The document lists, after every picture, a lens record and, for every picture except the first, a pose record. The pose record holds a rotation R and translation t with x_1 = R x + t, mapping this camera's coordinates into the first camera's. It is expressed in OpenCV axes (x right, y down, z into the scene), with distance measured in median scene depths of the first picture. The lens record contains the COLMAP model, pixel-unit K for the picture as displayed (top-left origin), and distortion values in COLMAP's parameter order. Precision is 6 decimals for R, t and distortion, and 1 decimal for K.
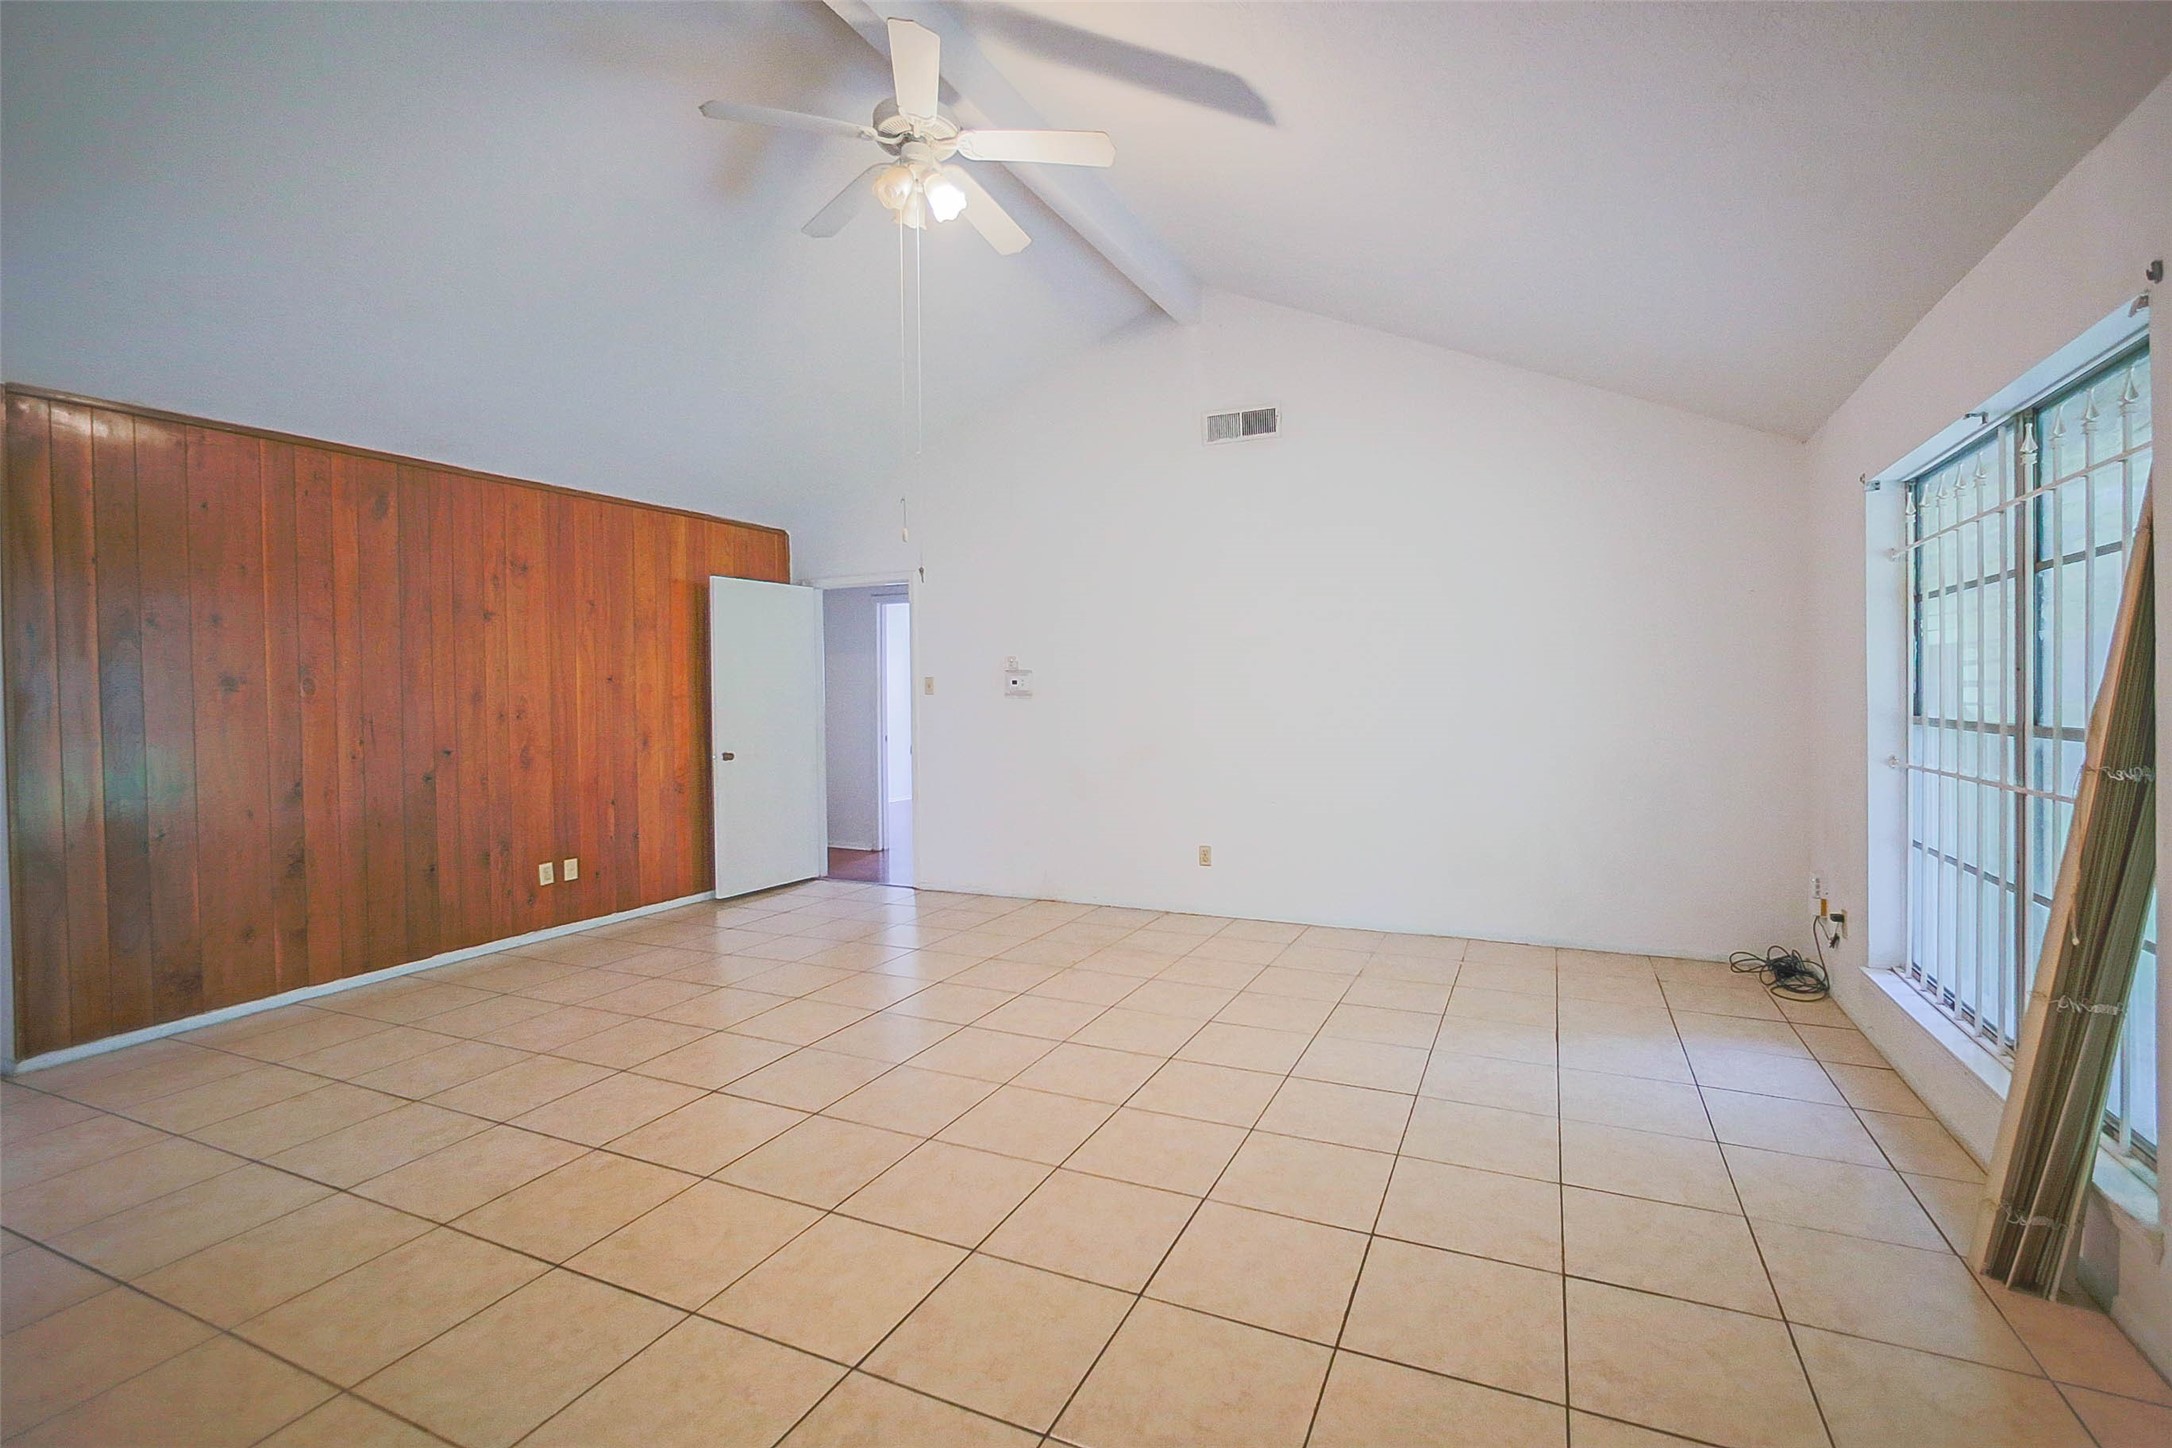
lens RADIAL K [[935.1, 0, 1147.0], [0, 935.1, 703.8], [0, 0, 1]] dist [-0.029088, 0.010389]
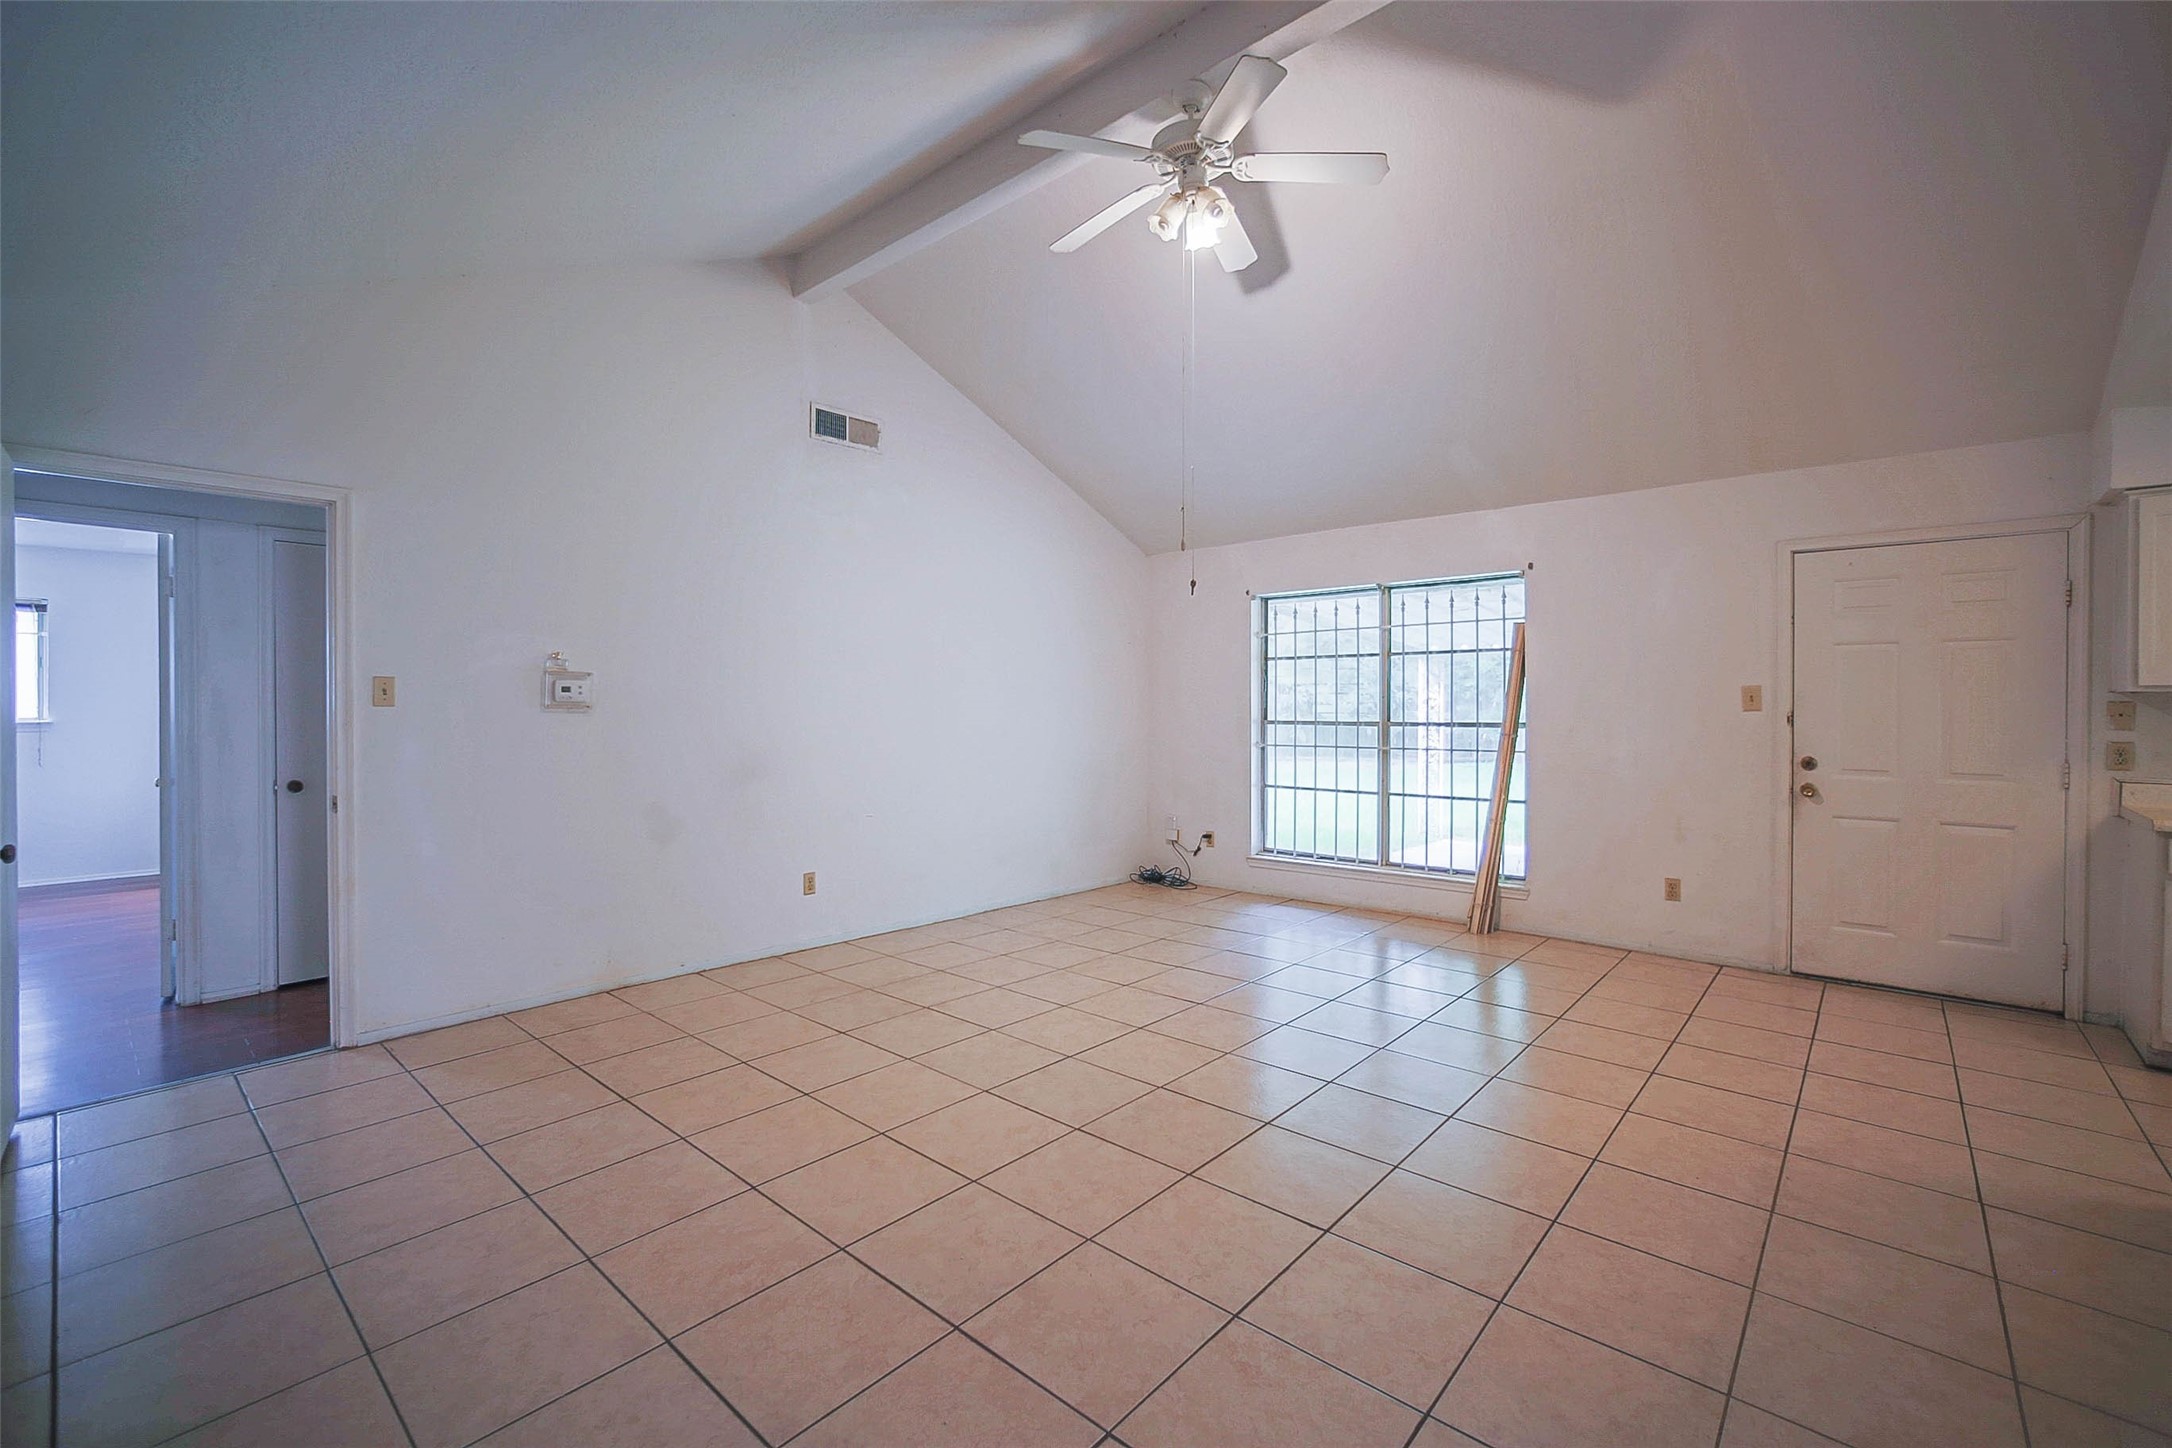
lens RADIAL K [[916.8, 0, 1086.9], [0, 916.8, 719.8], [0, 0, 1]] dist [-0.024101, 0.000448]
pose [[0.320031, -0.006075, 0.947388, -0.747329], [0.012270, 0.999922, 0.002267, 0.003211], [-0.947328, 0.010899, 0.320081, 0.481007]]
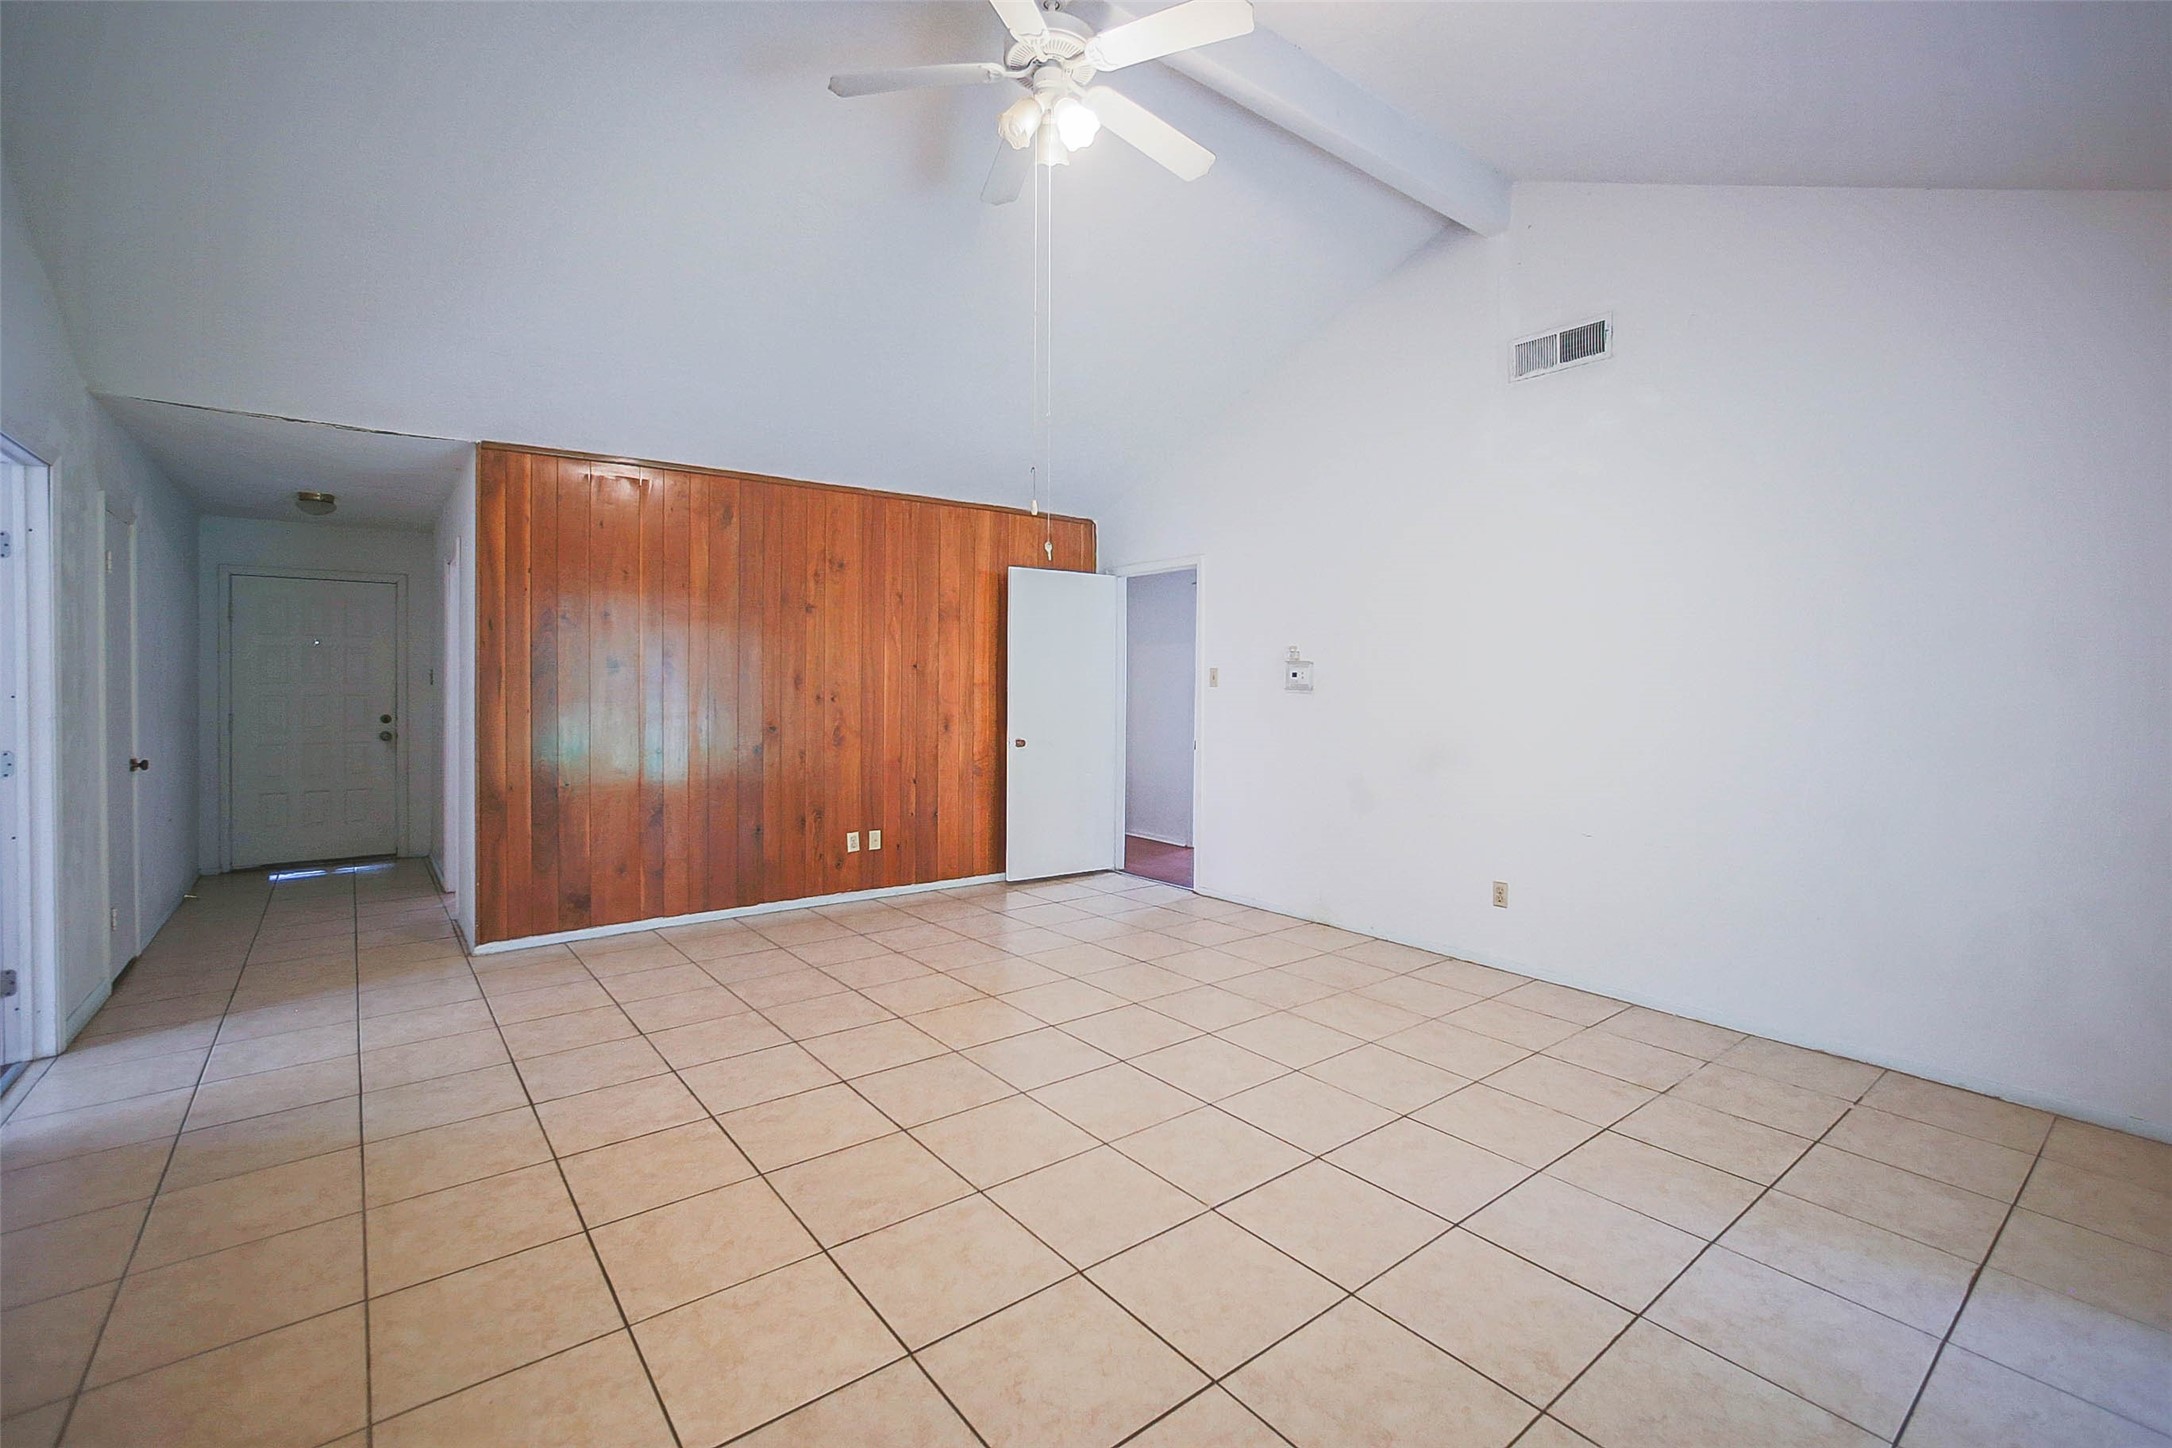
lens RADIAL K [[950.3, 0, 1120.6], [0, 950.3, 694.4], [0, 0, 1]] dist [-0.038842, 0.015957]
pose [[0.886265, 0.023122, -0.462601, 0.147926], [-0.024396, 0.999697, 0.003229, -0.003484], [0.462535, 0.008423, 0.886561, 0.141257]]
